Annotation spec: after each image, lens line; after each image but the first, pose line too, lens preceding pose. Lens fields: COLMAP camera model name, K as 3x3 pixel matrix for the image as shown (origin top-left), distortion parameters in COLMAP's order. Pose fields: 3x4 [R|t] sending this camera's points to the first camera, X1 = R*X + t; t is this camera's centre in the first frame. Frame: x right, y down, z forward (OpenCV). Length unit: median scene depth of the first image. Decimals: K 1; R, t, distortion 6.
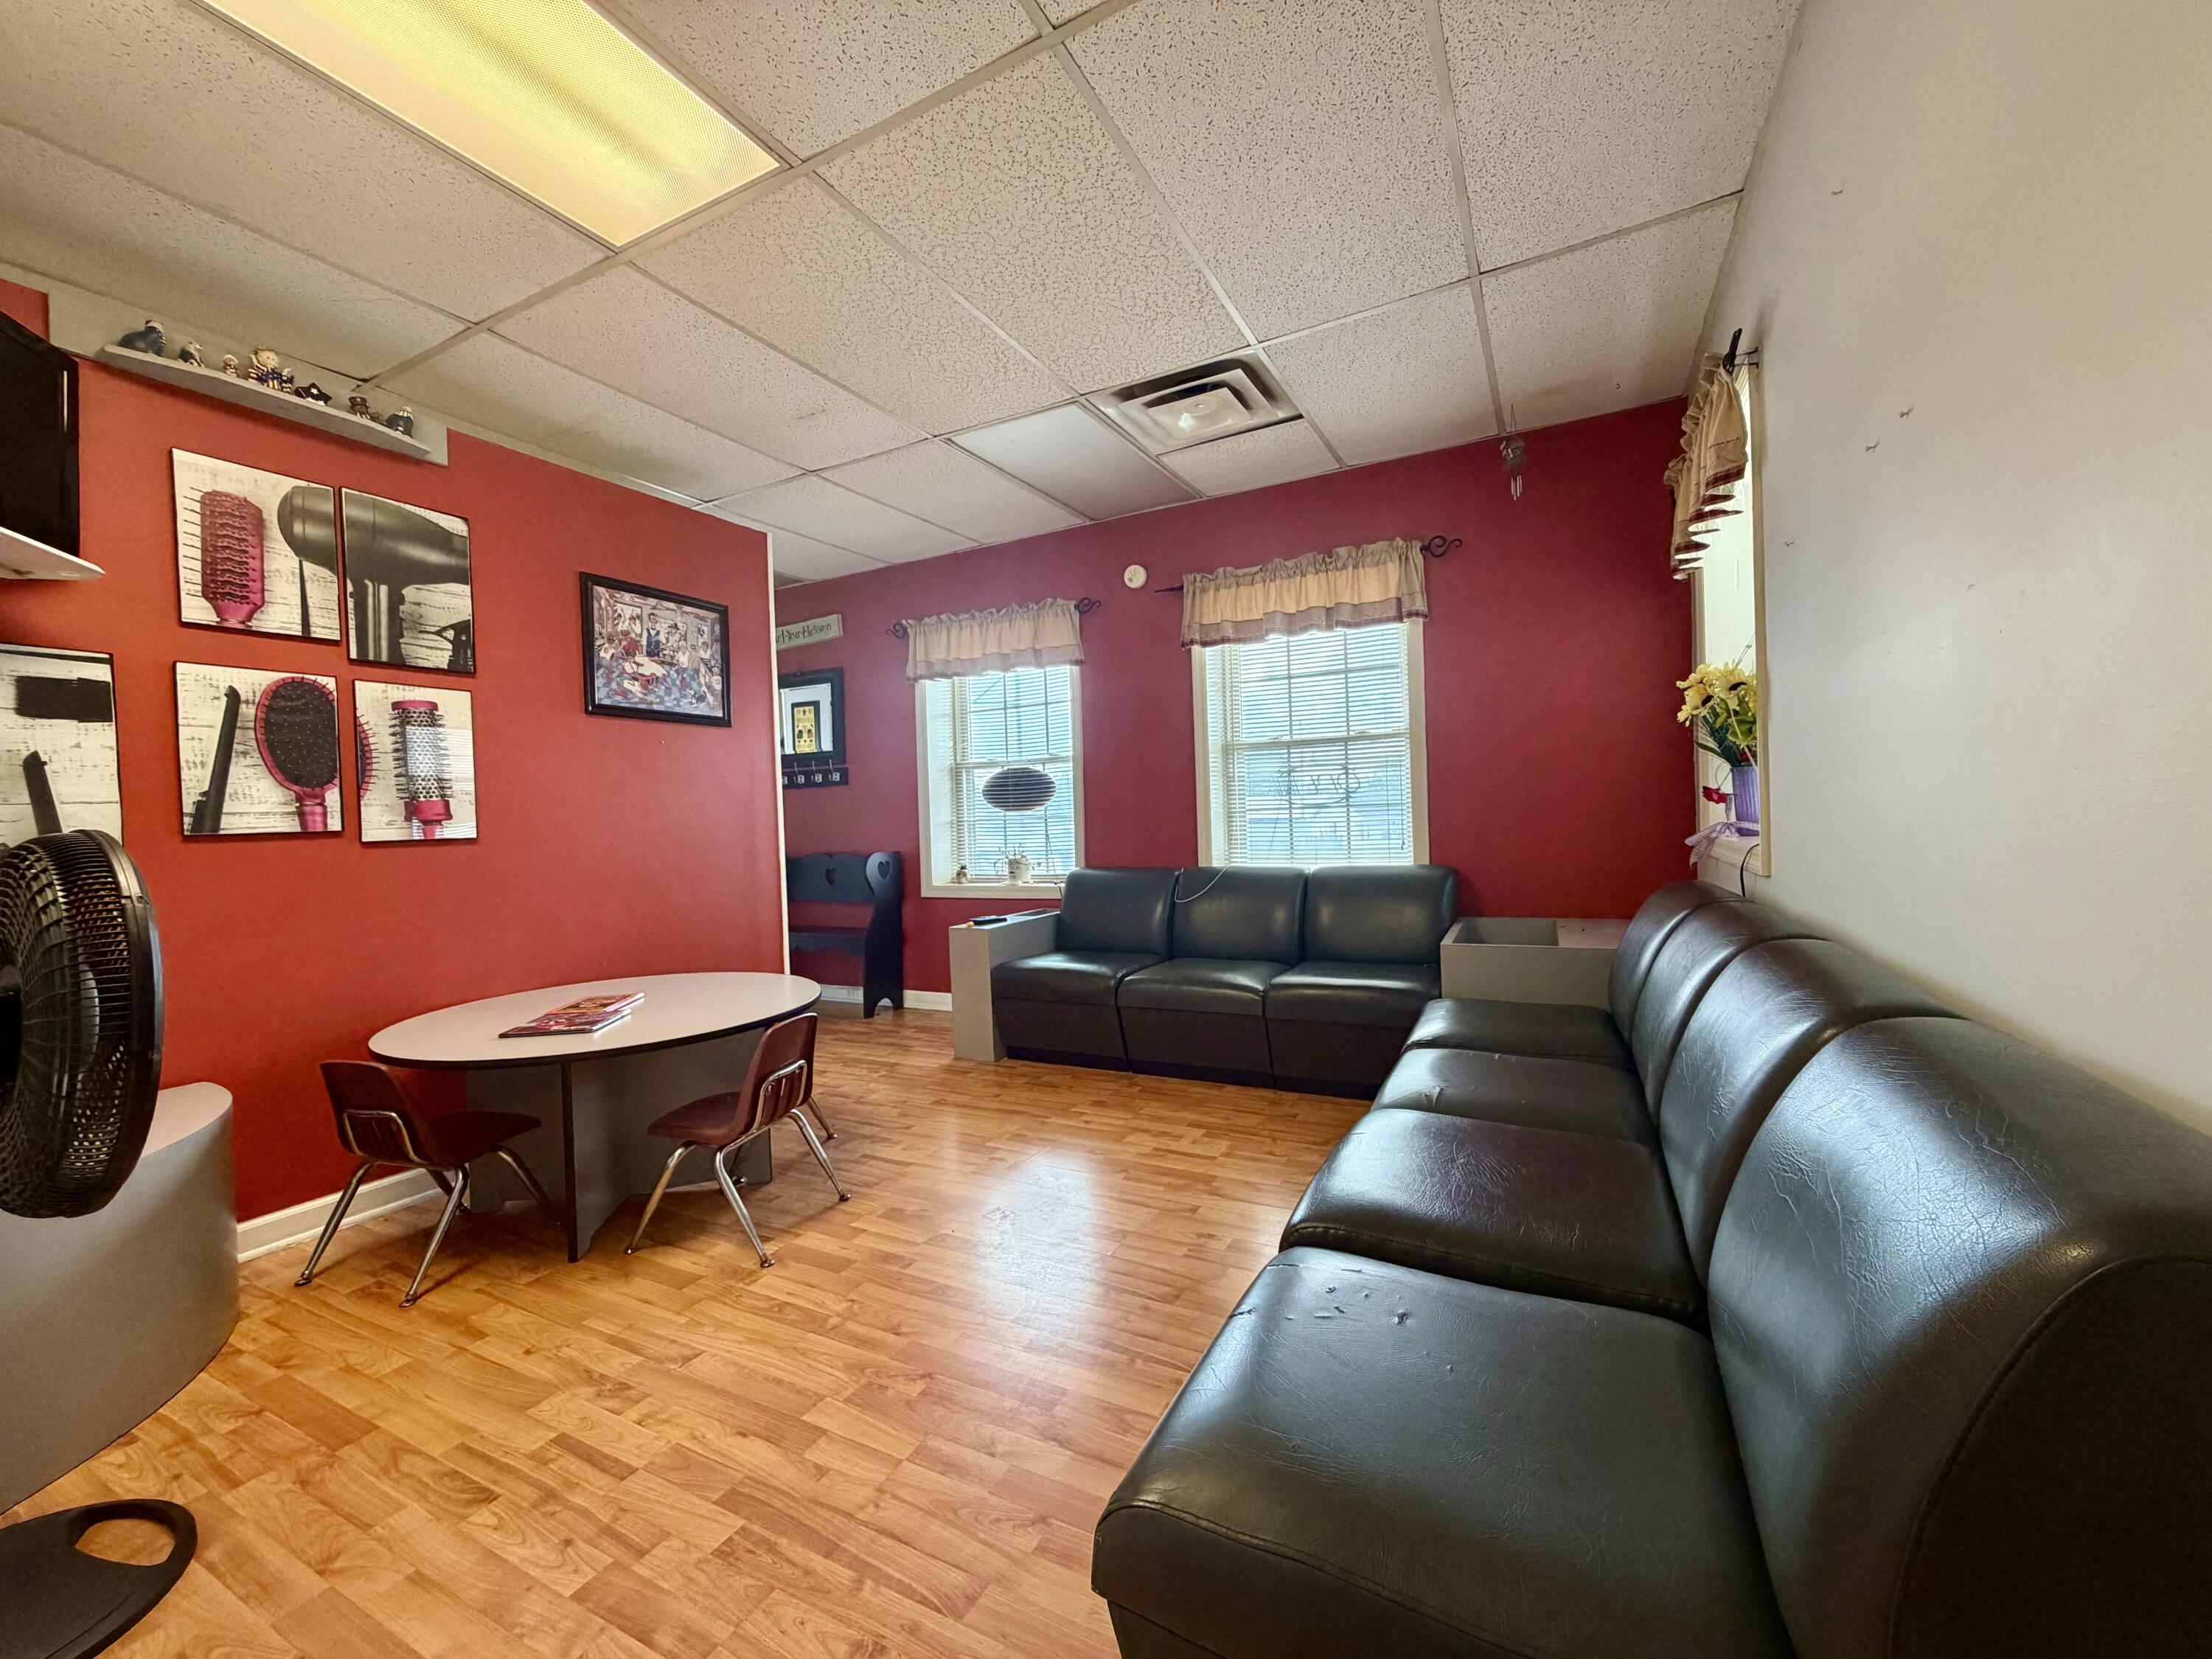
lens RADIAL K [[882.0, 0, 1104.0], [0, 882.0, 831.4], [0, 0, 1]] dist [0.000279, 0.000005]
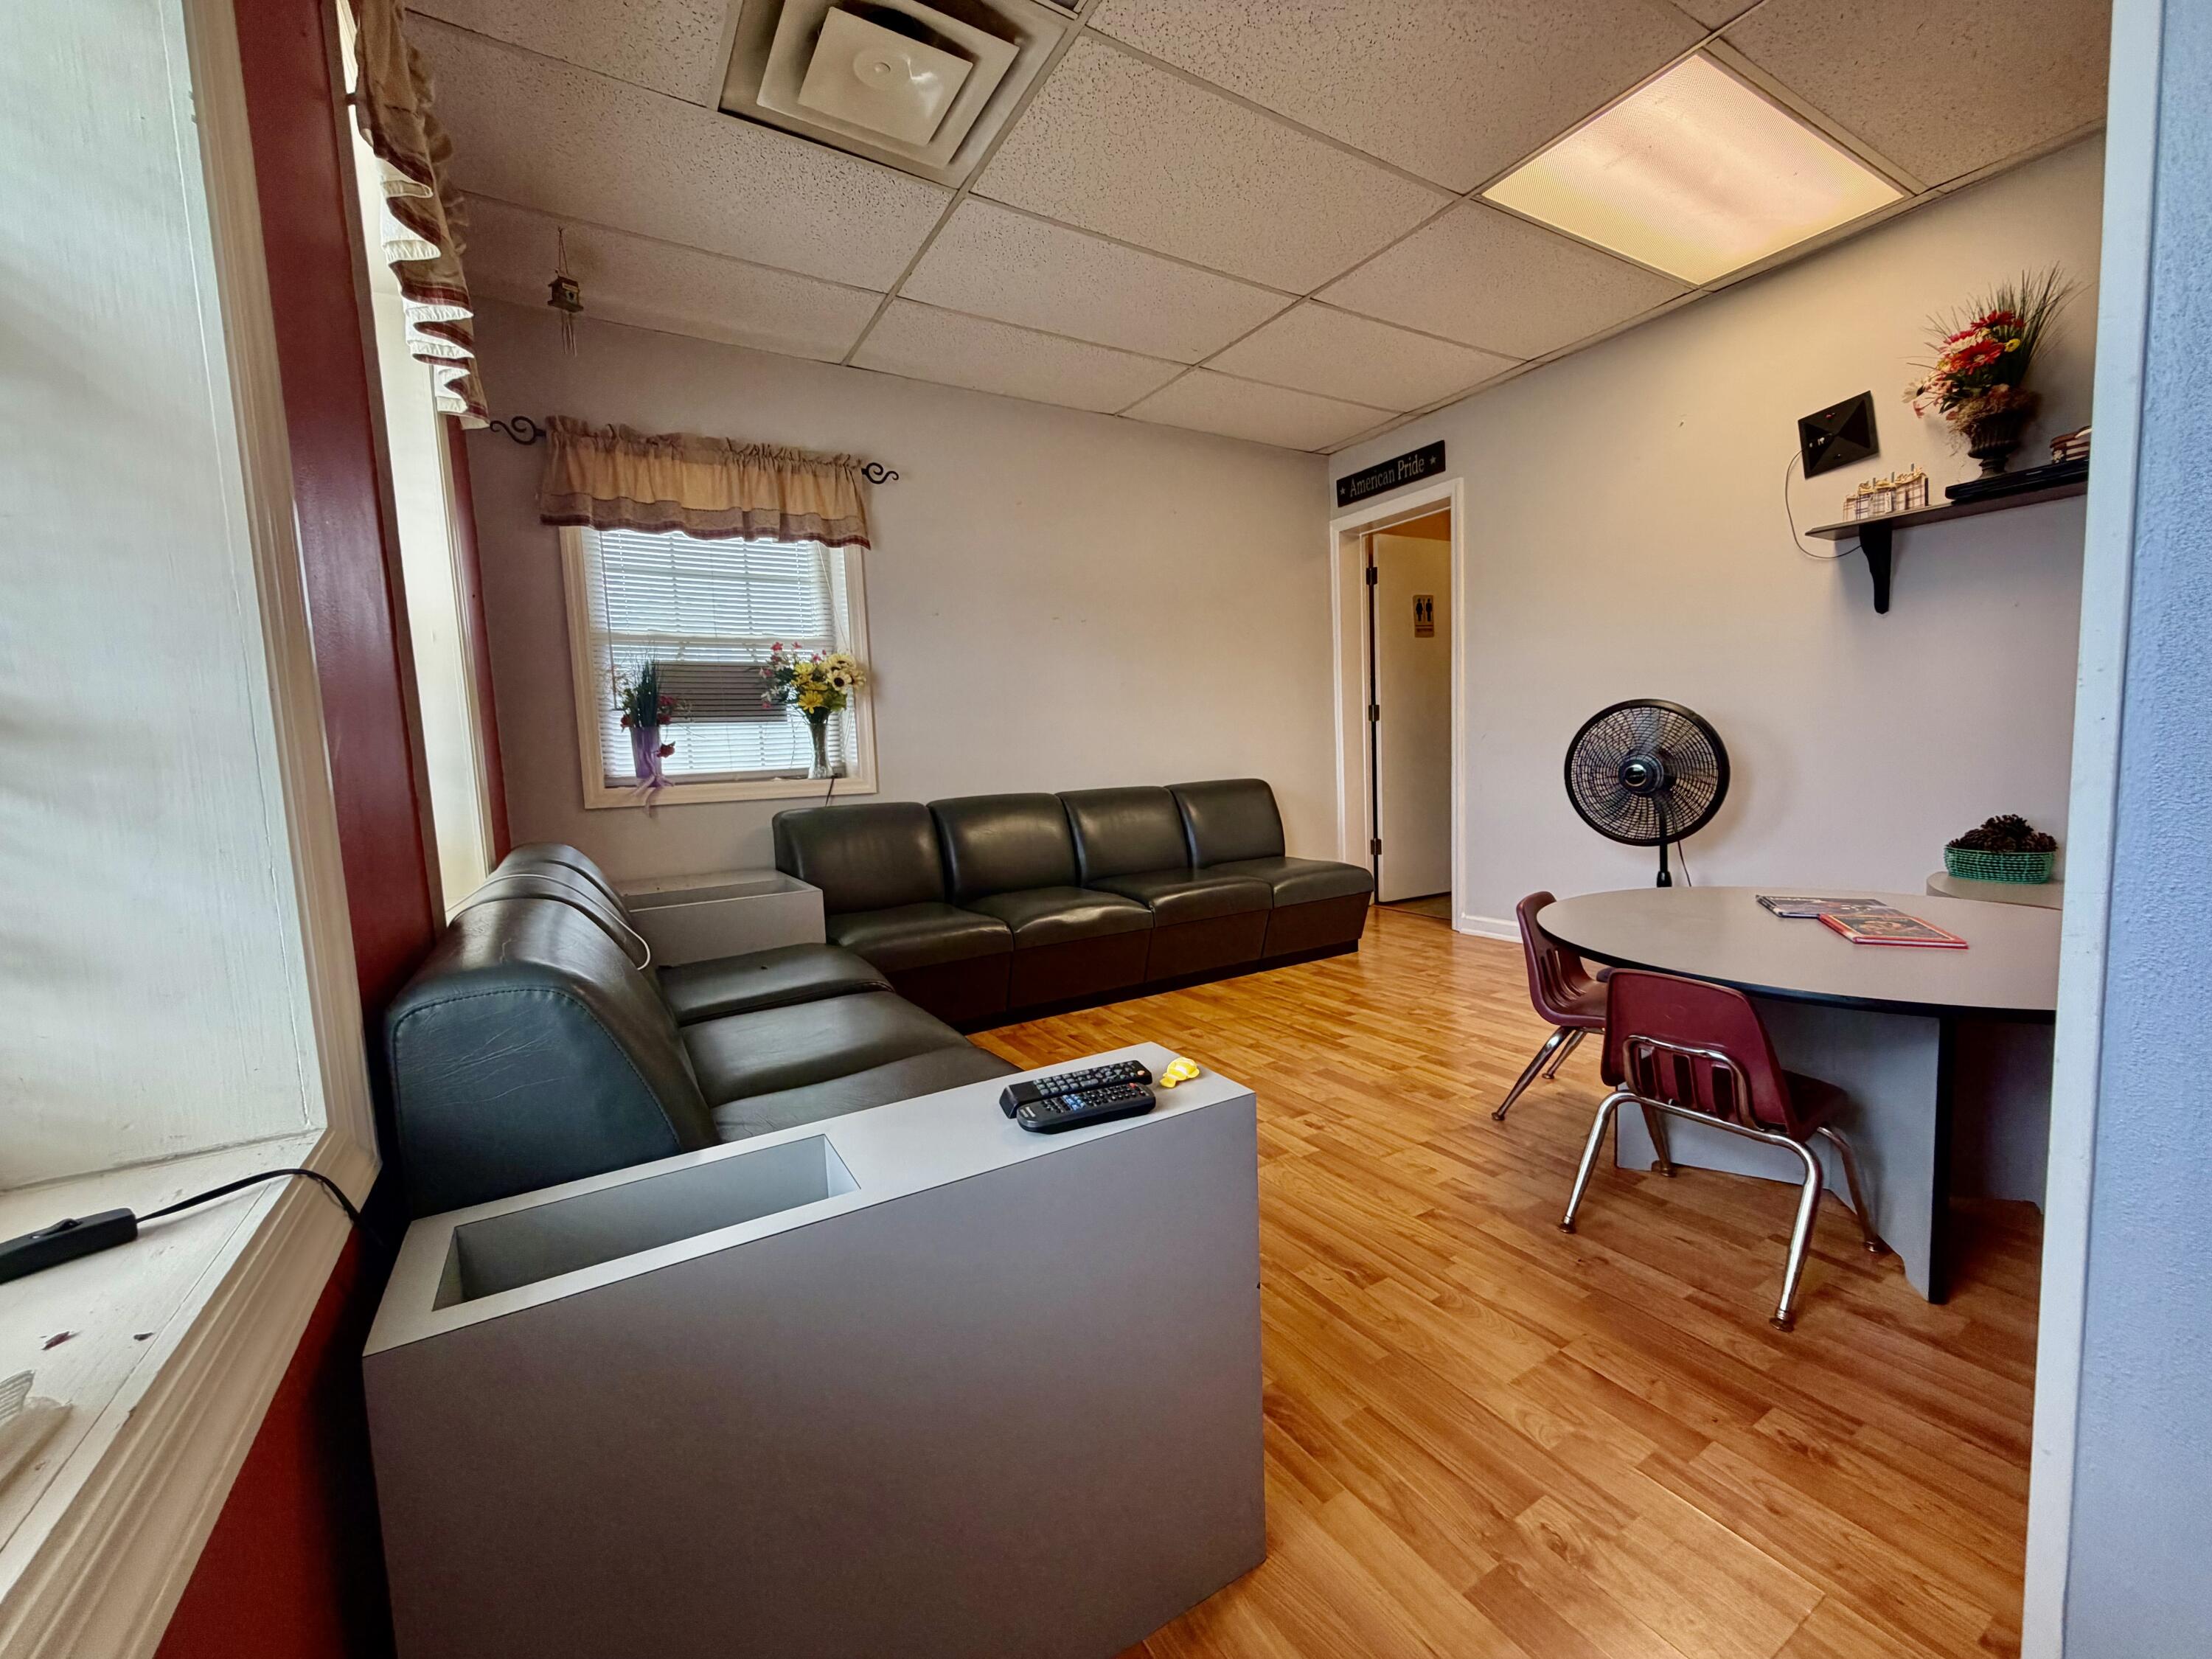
lens RADIAL K [[882.0, 0, 1104.7], [0, 882.0, 830.5], [0, 0, 1]] dist [0.000279, 0.000005]
pose [[-0.849245, 0.021002, 0.527582, -0.384961], [0.078976, 0.993021, 0.087596, 0.011027], [-0.522060, 0.116057, -0.844976, 1.721881]]
